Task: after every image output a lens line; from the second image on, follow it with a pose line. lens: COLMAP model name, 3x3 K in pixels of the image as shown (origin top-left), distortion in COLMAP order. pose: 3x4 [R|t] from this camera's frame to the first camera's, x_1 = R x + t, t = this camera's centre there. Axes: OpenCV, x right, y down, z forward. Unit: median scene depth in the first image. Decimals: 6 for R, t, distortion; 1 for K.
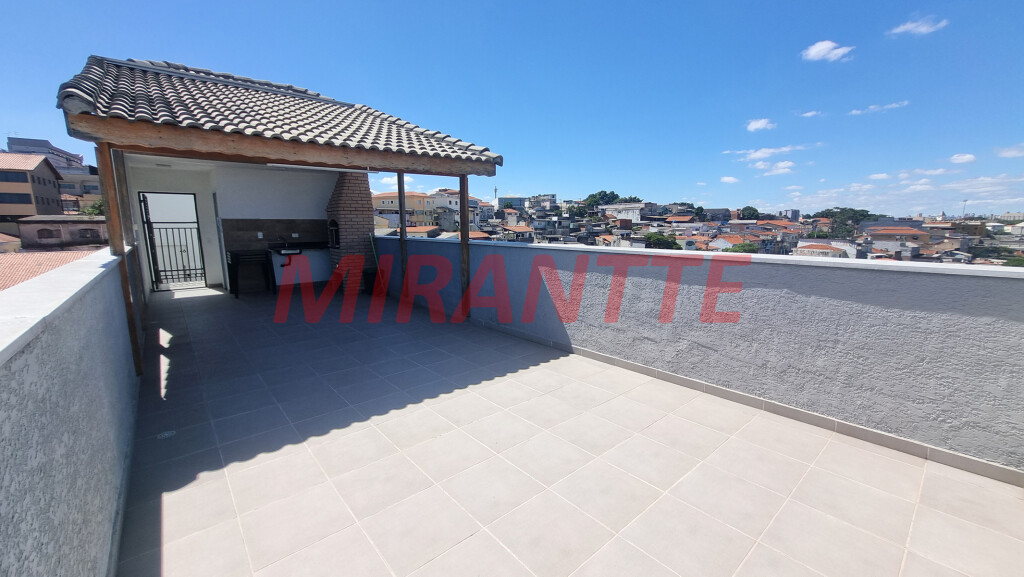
lens RADIAL K [[404.4, 0, 509.2], [0, 404.4, 287.5], [0, 0, 1]] dist [0.003530, 0.000317]
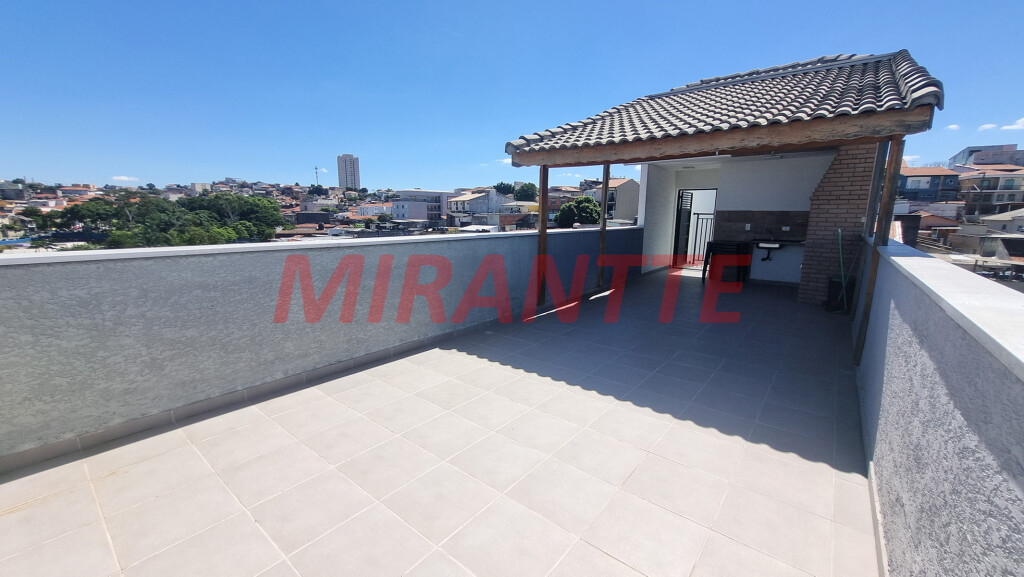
lens RADIAL K [[404.4, 0, 507.4], [0, 404.4, 291.2], [0, 0, 1]] dist [0.003530, 0.000317]
pose [[0.172881, 0.190791, -0.966287, 0.650391], [-0.163484, 0.973009, 0.162868, -0.088782], [0.971280, 0.129816, 0.199406, 0.536392]]
